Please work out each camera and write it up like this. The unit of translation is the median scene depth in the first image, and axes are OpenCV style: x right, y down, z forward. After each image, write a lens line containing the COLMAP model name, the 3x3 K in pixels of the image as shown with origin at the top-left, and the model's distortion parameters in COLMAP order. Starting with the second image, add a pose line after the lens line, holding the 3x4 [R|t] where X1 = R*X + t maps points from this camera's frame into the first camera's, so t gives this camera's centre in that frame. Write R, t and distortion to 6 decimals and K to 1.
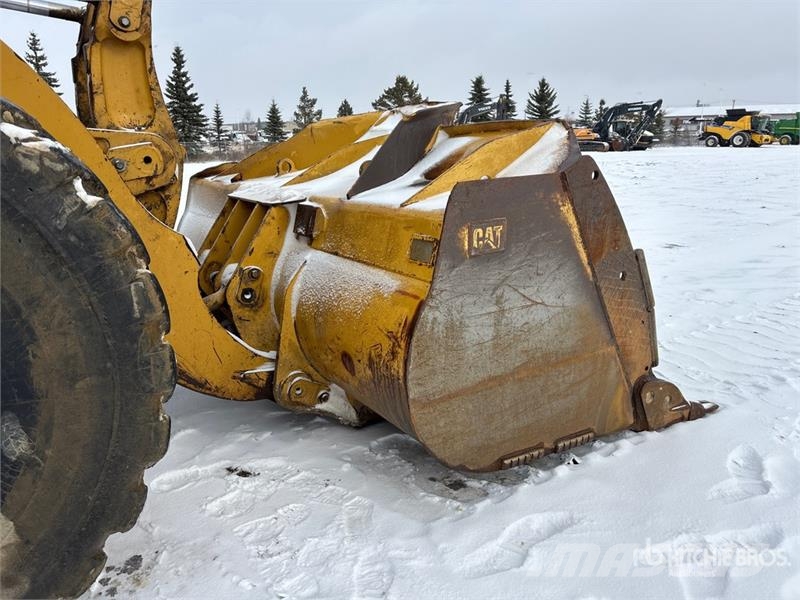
lens RADIAL K [[598.2, 0, 406.0], [0, 598.2, 296.0], [0, 0, 1]] dist [0.053905, -0.062212]
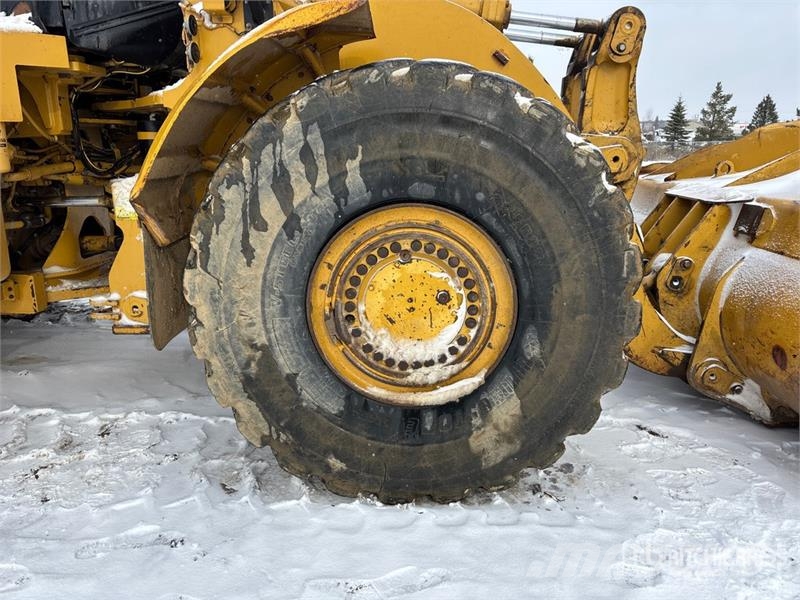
lens RADIAL K [[598.2, 0, 406.0], [0, 598.2, 296.0], [0, 0, 1]] dist [0.053905, -0.062212]
pose [[0.820013, 0.156415, -0.550557, -0.059357], [-0.155872, 0.986604, 0.048138, 0.051718], [0.550711, 0.046343, 0.833409, -0.222550]]
